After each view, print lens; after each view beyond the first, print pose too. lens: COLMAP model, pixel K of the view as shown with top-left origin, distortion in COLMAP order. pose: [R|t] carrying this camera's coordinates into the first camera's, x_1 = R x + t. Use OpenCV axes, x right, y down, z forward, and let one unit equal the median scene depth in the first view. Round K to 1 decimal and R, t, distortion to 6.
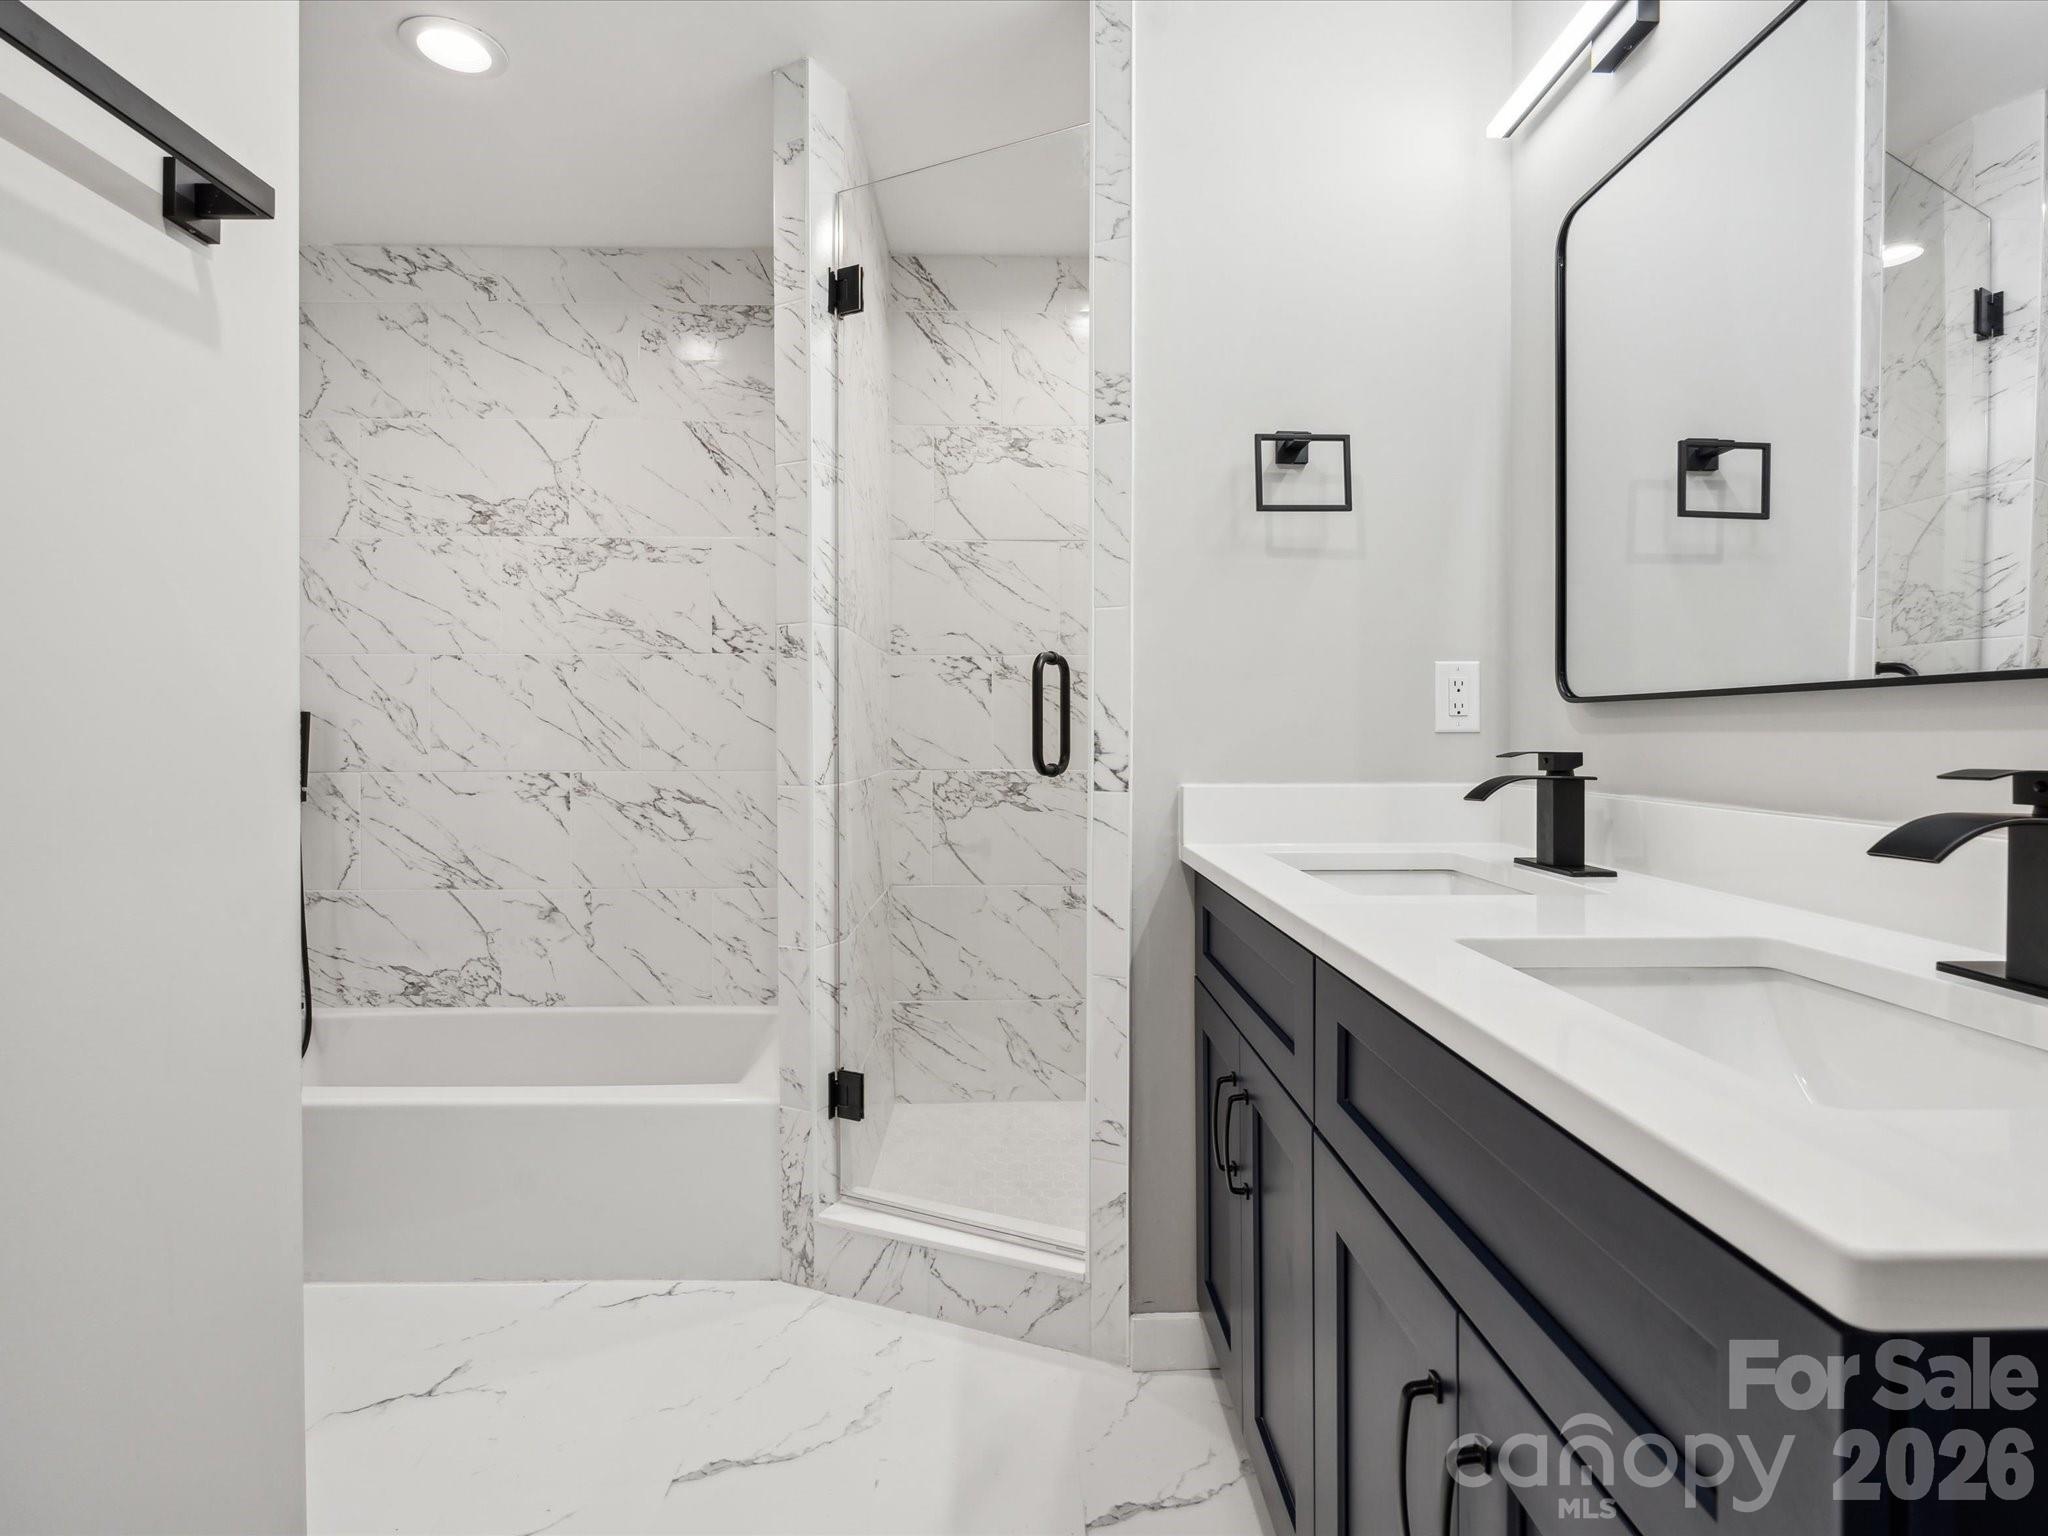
lens RADIAL K [[1024.2, 0, 1025.1], [0, 1024.2, 729.3], [0, 0, 1]] dist [-0.004123, 0.000251]
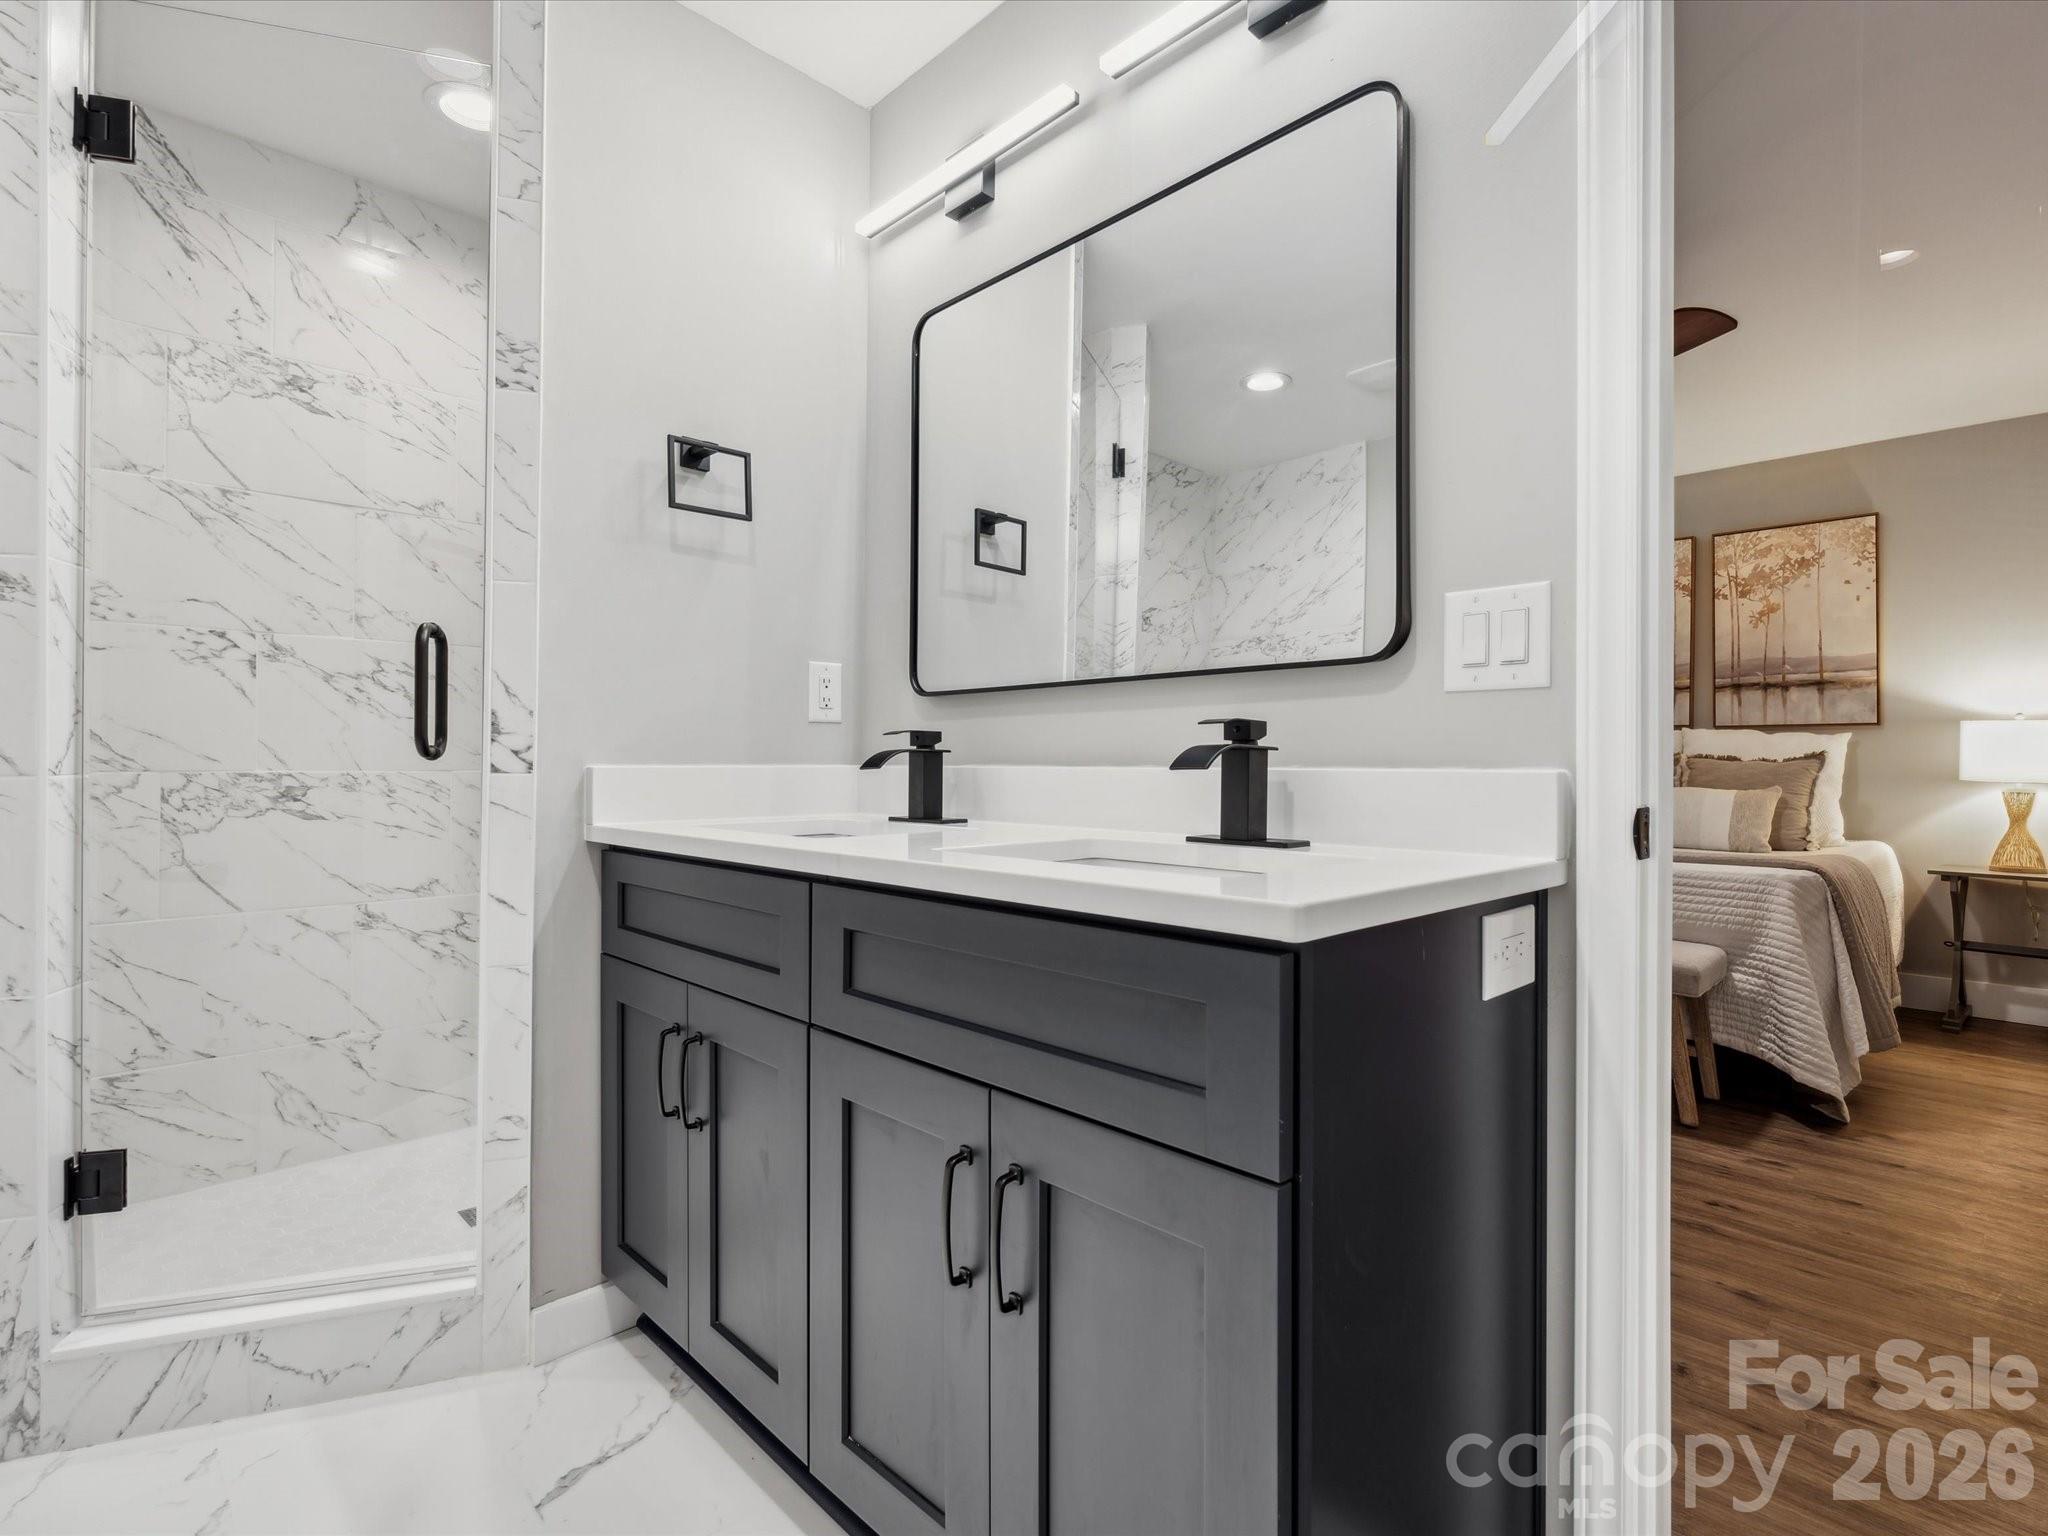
lens RADIAL K [[1008.9, 0, 1029.1], [0, 1008.9, 765.9], [0, 0, 1]] dist [-0.003358, 0.000302]
pose [[0.734353, -0.001013, 0.678767, -0.199469], [-0.002890, 0.999985, 0.004619, 0.047649], [-0.678762, -0.005353, 0.734339, -0.024825]]
